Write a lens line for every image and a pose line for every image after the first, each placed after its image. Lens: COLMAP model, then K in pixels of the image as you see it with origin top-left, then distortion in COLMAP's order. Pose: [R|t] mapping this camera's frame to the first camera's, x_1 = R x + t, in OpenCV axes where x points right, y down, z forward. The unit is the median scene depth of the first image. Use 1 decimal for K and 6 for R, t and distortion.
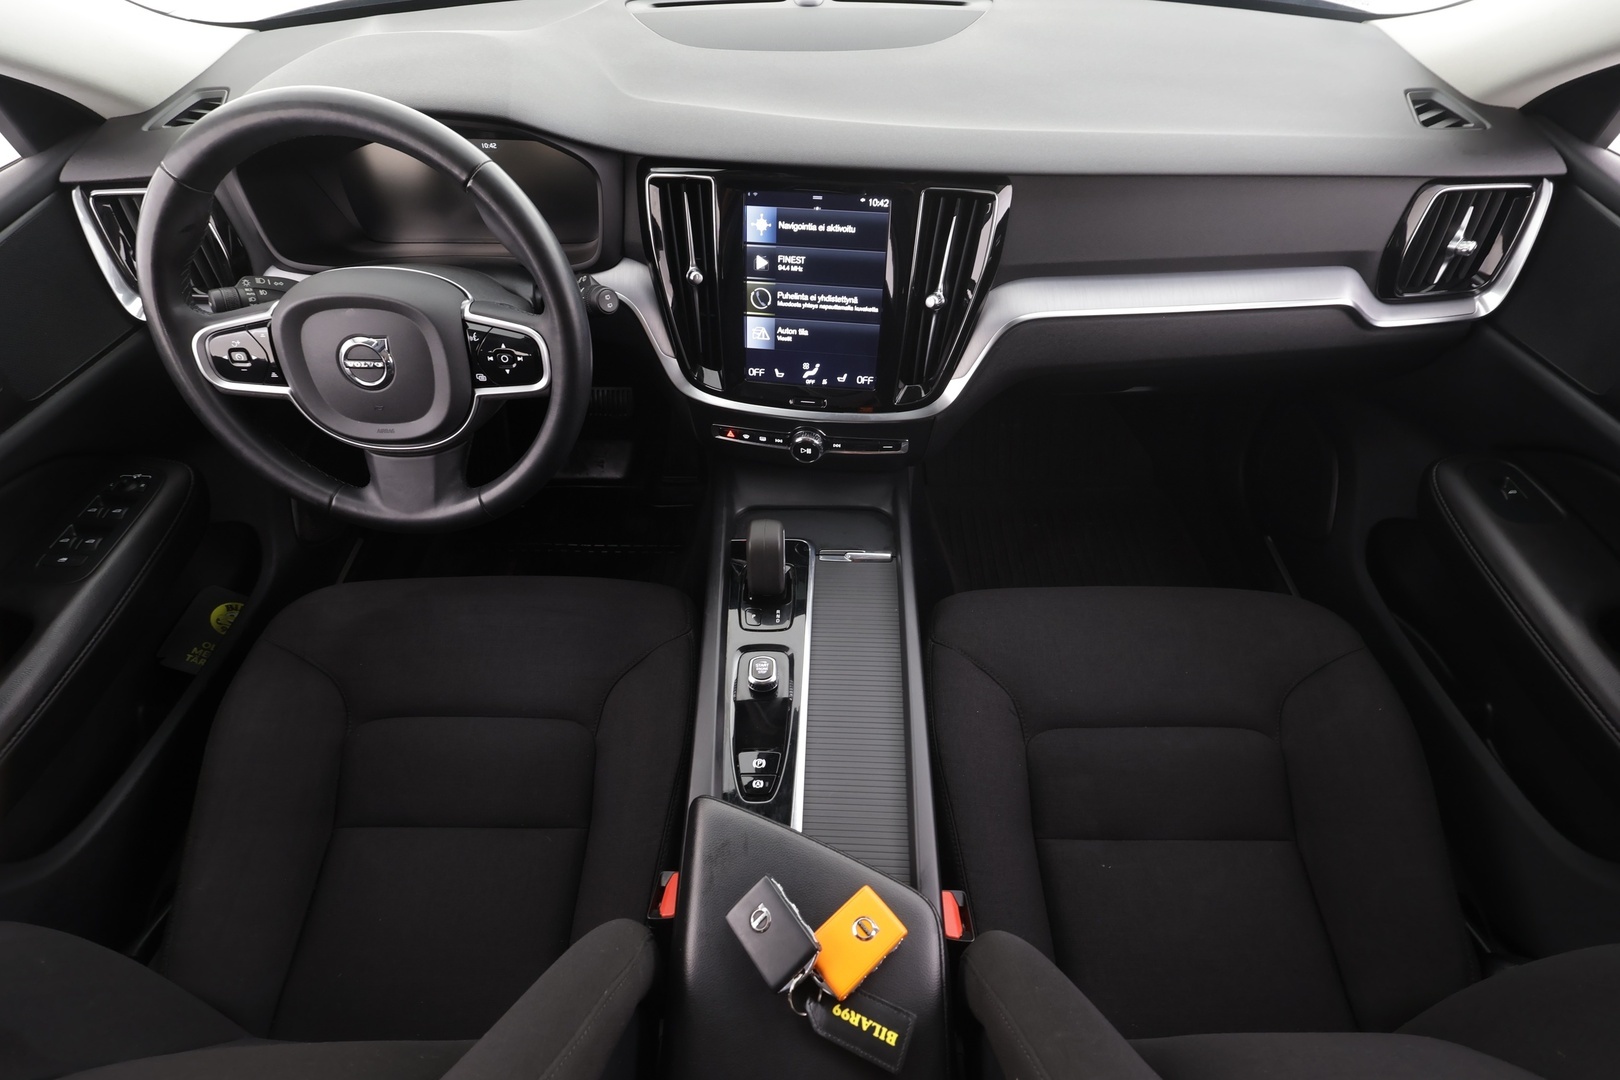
lens RADIAL K [[770.8, 0, 825.4], [0, 770.8, 540.9], [0, 0, 1]] dist [-0.004823, 0.000099]
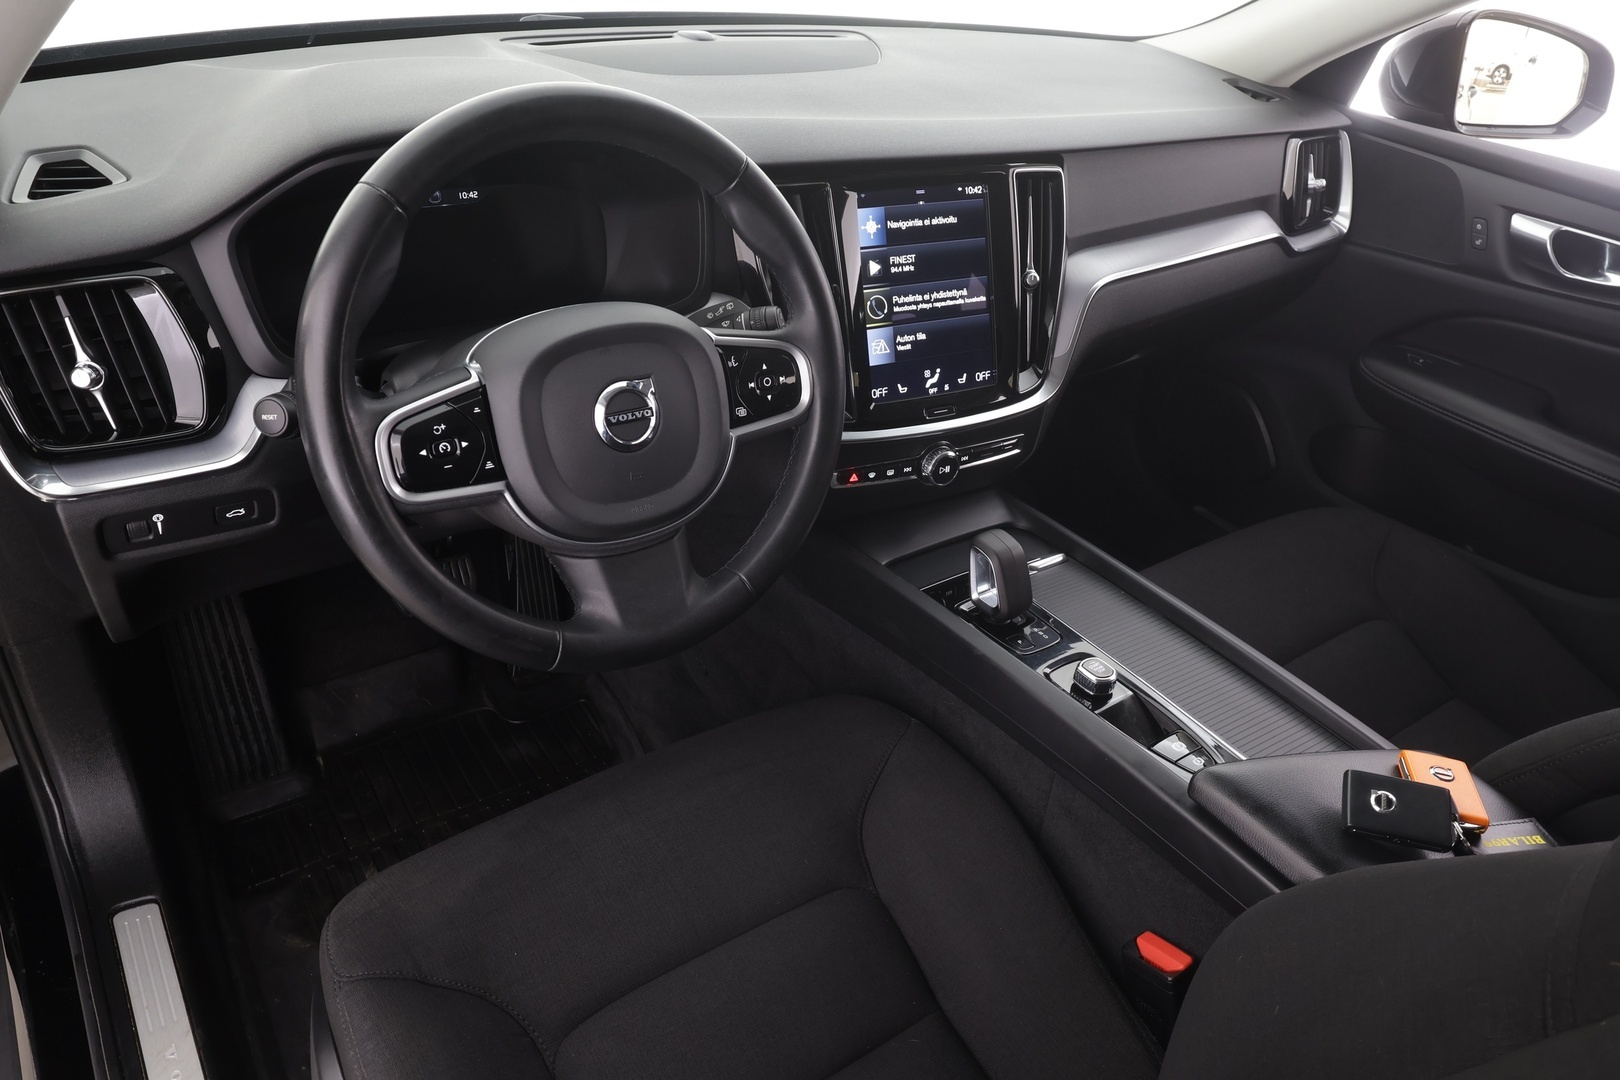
lens RADIAL K [[1115.8, 0, 811.2], [0, 1115.8, 530.5], [0, 0, 1]] dist [-0.008496, 0.001422]
pose [[0.813372, -0.248220, 0.526130, -0.889518], [0.378400, 0.912674, -0.154404, 0.088410], [-0.441859, 0.324675, 0.836270, 0.047930]]
